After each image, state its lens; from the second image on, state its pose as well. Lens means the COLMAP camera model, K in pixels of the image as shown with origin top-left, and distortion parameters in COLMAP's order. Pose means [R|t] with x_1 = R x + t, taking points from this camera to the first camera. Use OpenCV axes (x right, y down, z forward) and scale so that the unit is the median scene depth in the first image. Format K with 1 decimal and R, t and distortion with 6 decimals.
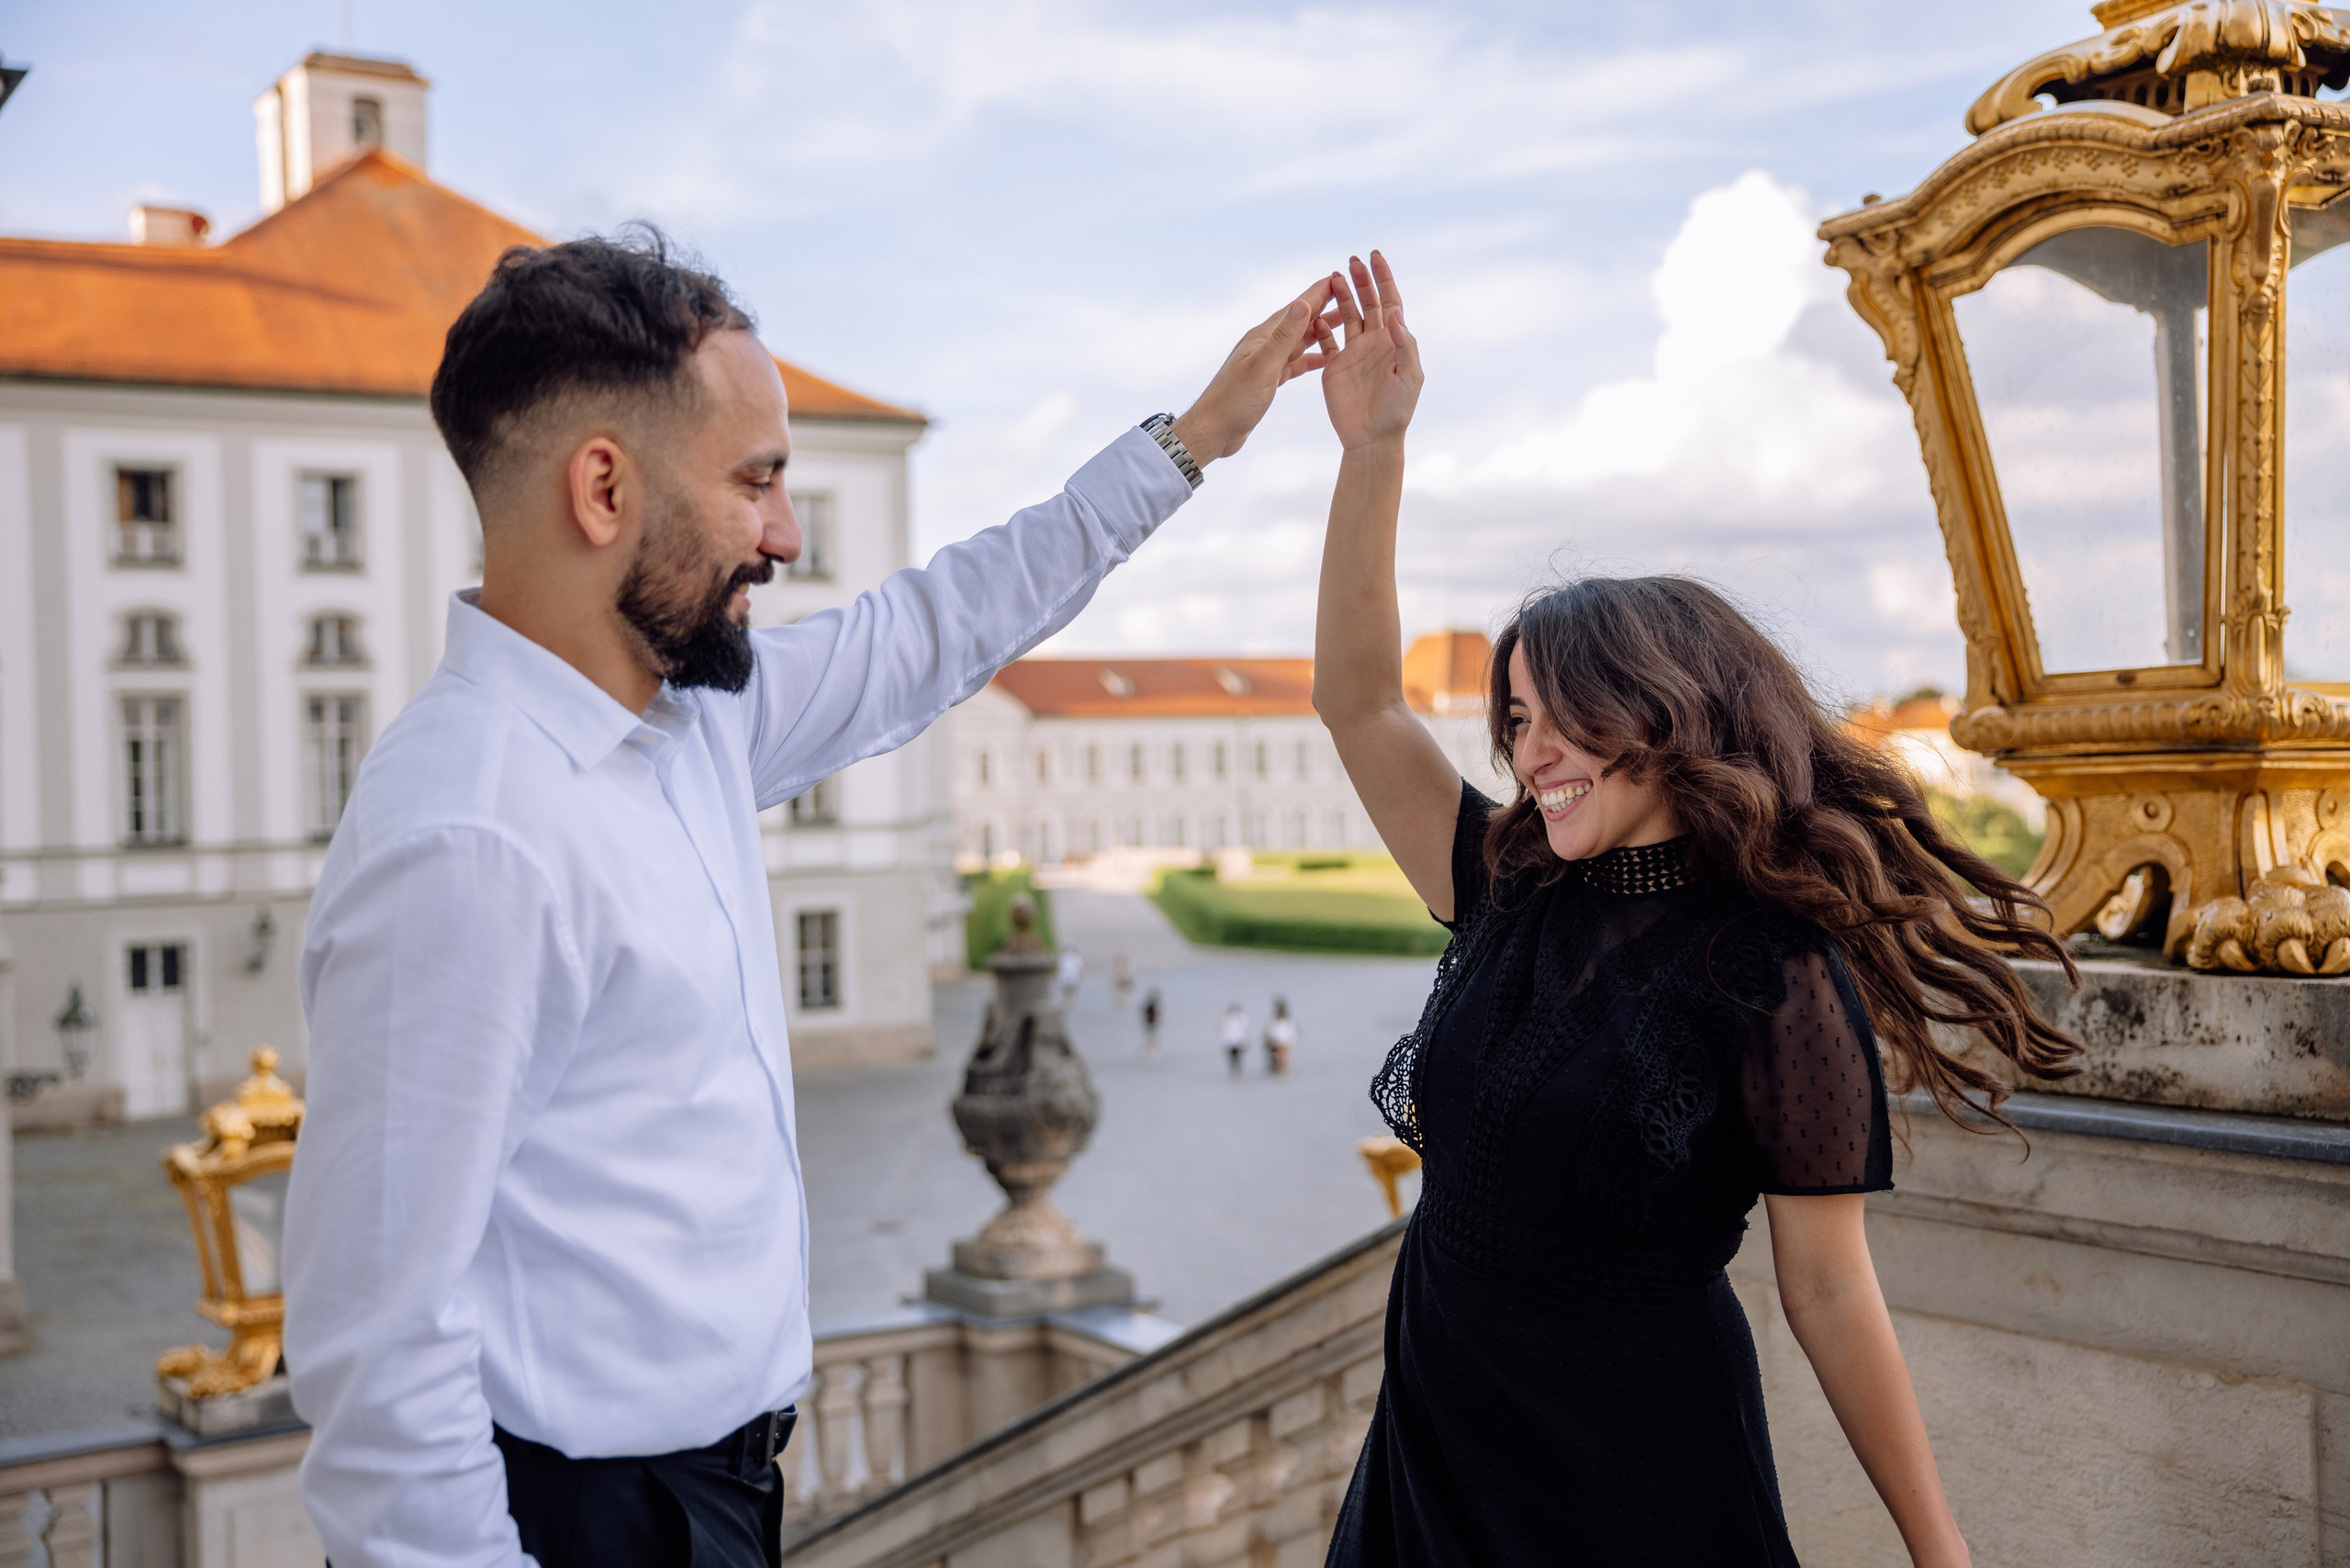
lens RADIAL K [[2666.3, 0, 1180.5], [0, 2666.3, 794.3], [0, 0, 1]] dist [0.090424, 0.000000]
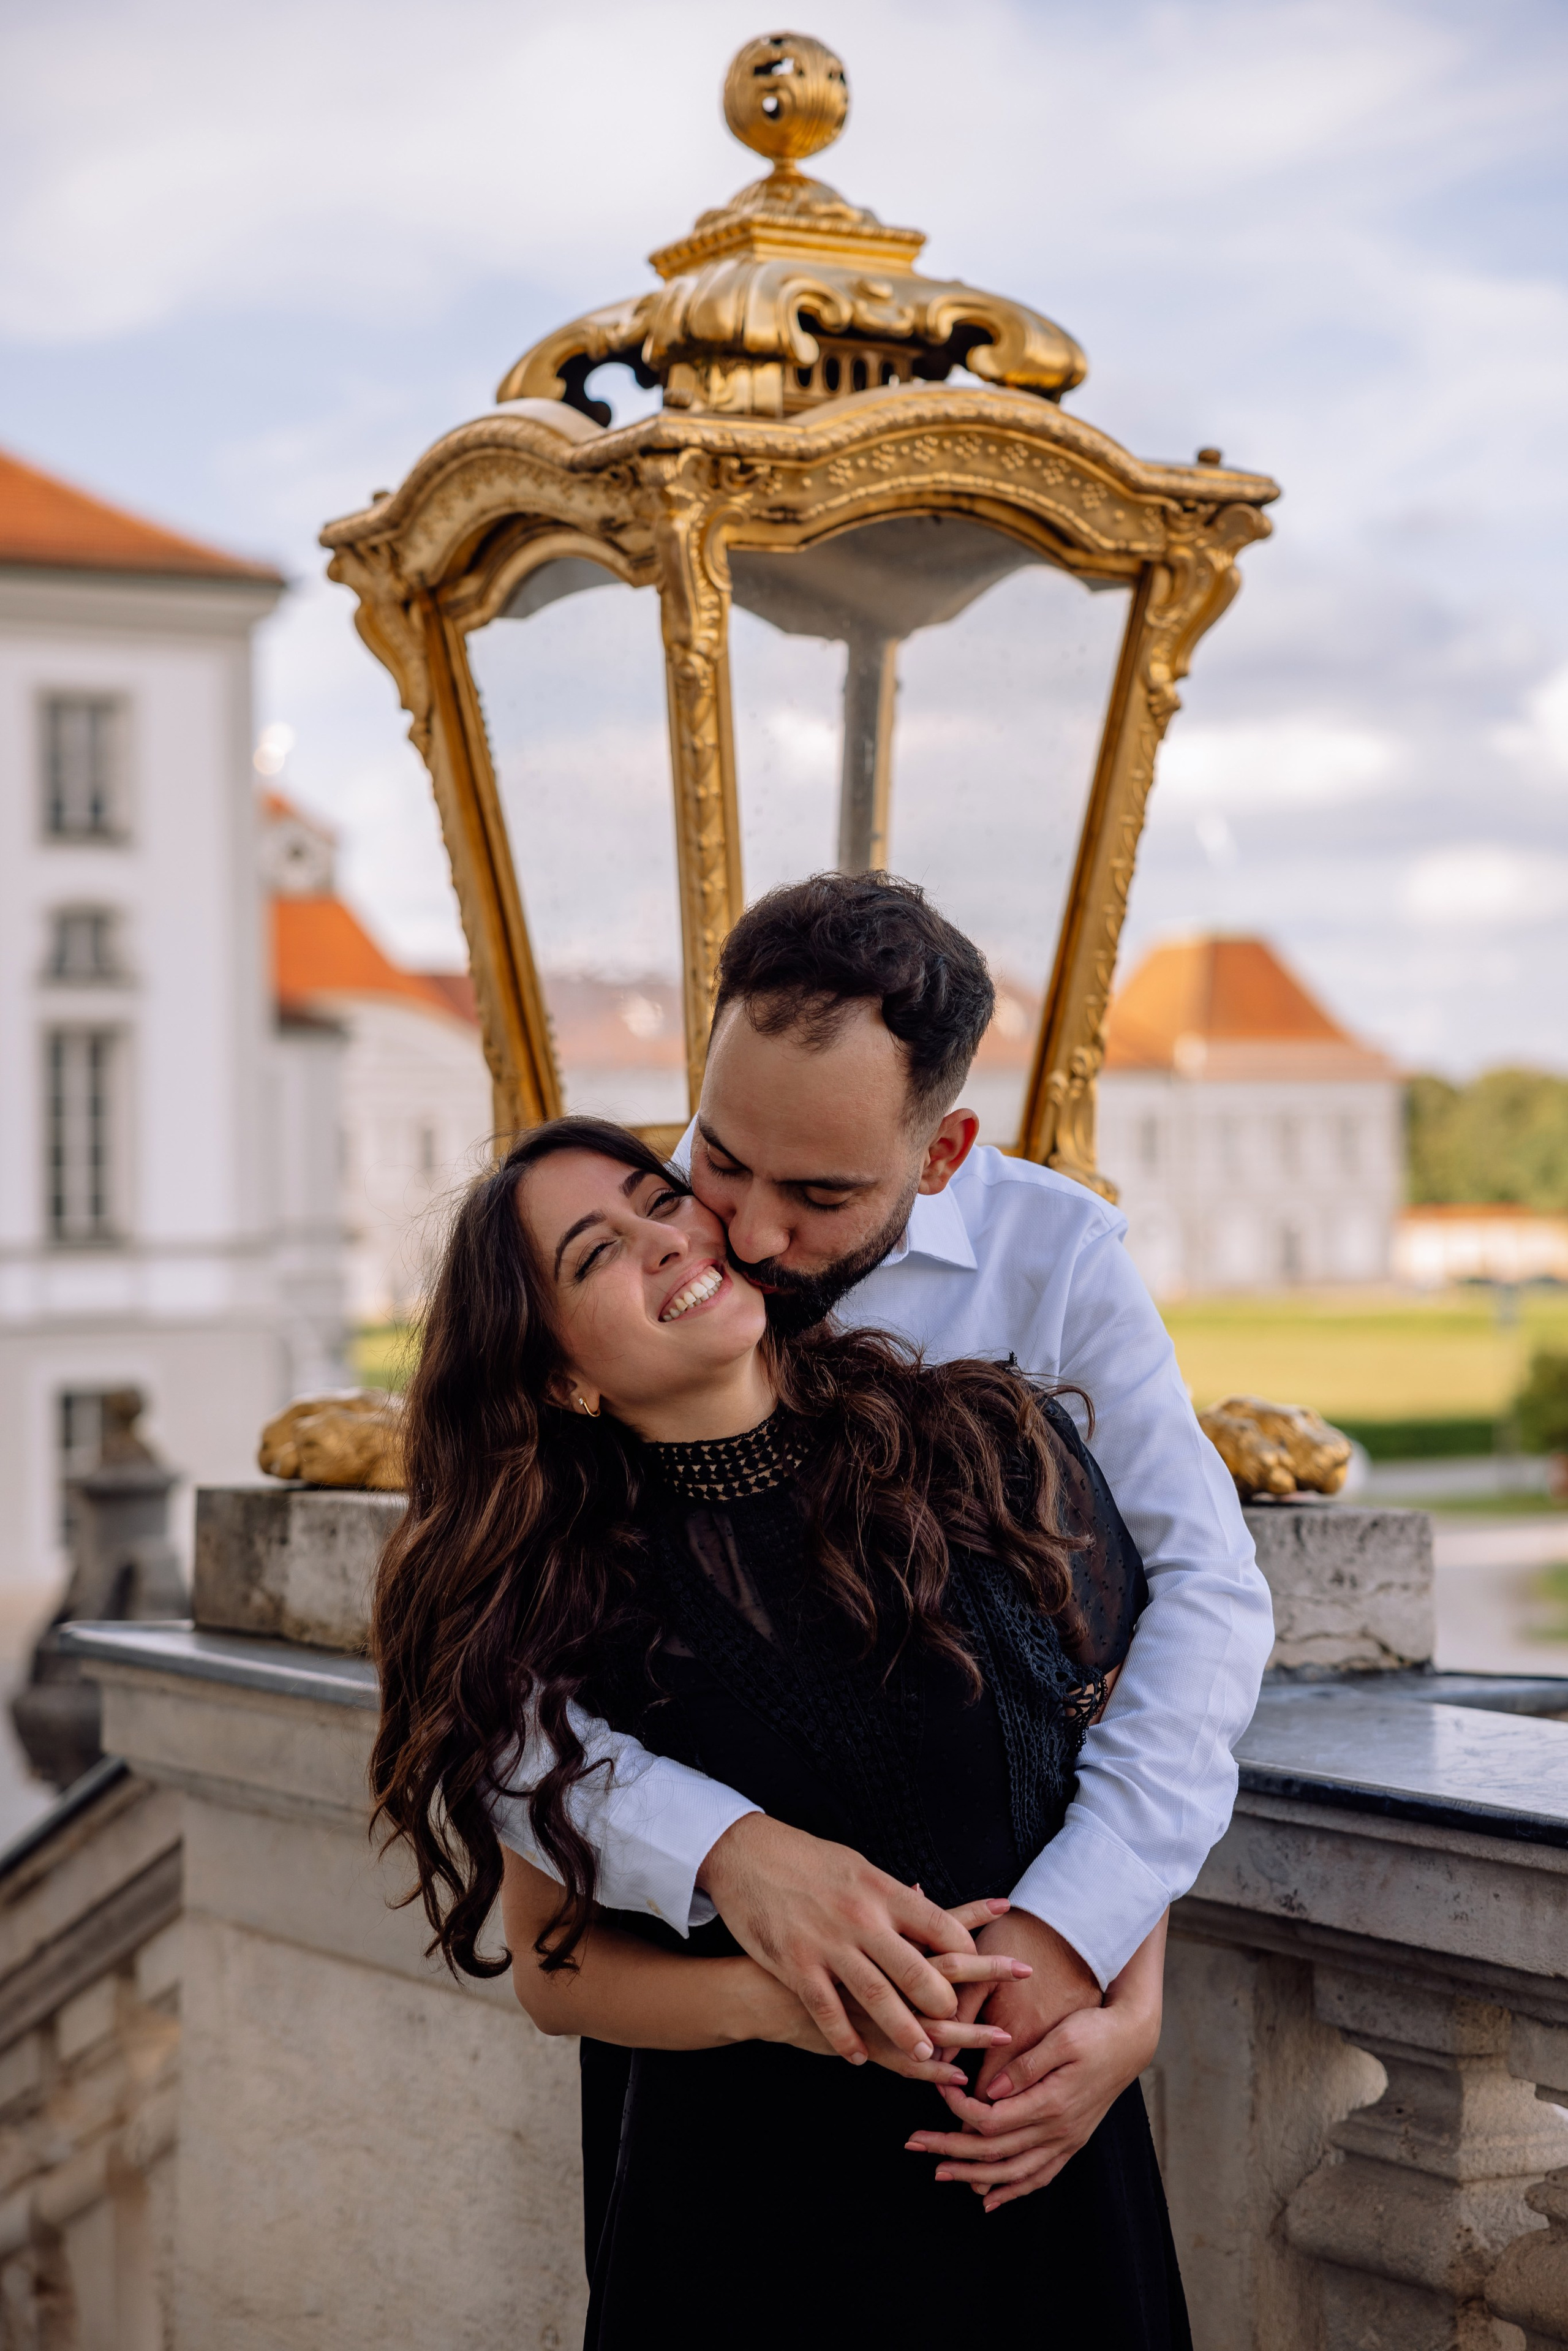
lens RADIAL K [[4566.3, 0, 787.6], [0, 4566.3, 1184.3], [0, 0, 1]] dist [0.288332, 0.000000]
pose [[0.999500, 0.014999, -0.027821, 0.432280], [-0.015043, 0.999886, -0.001378, -0.028220], [0.027797, 0.001796, 0.999612, -0.312633]]
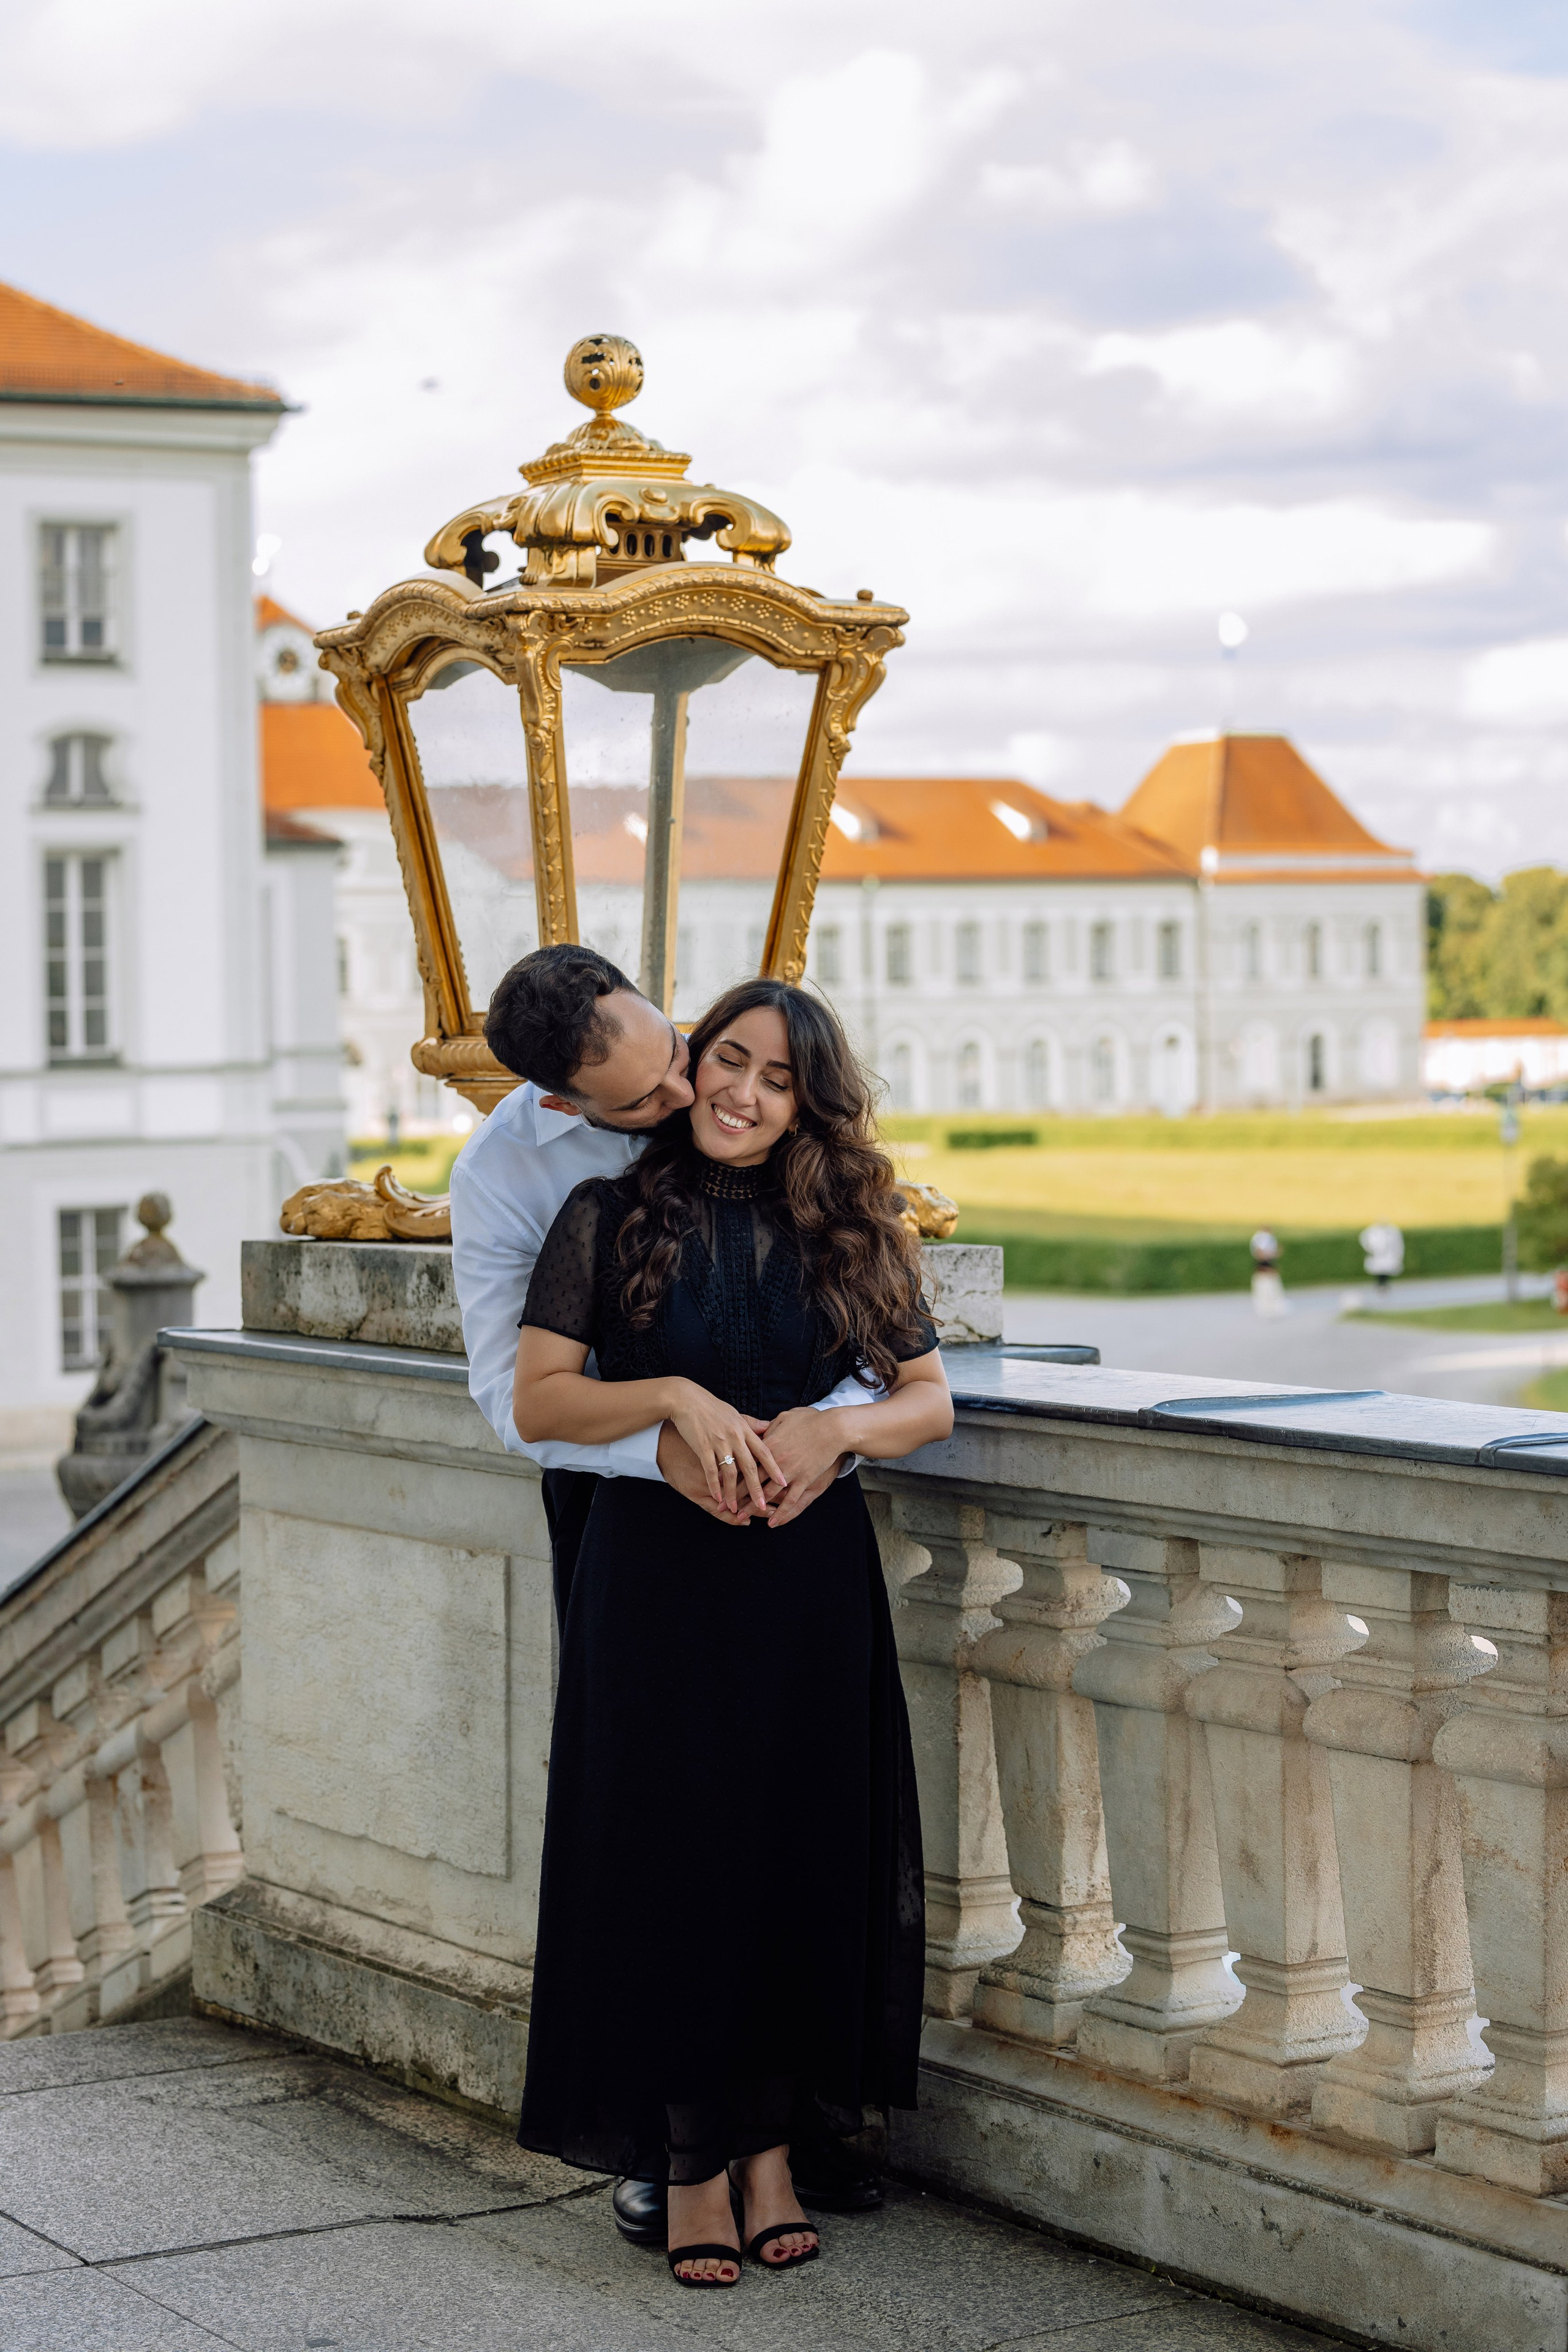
lens RADIAL K [[5092.7, 0, 809.2], [0, 5092.7, 1266.9], [0, 0, 1]] dist [-0.190571, 0.000000]
pose [[0.999440, 0.009696, -0.032026, 0.565076], [-0.007971, 0.998533, 0.053550, -0.055669], [0.032499, -0.053265, 0.998051, -1.344926]]
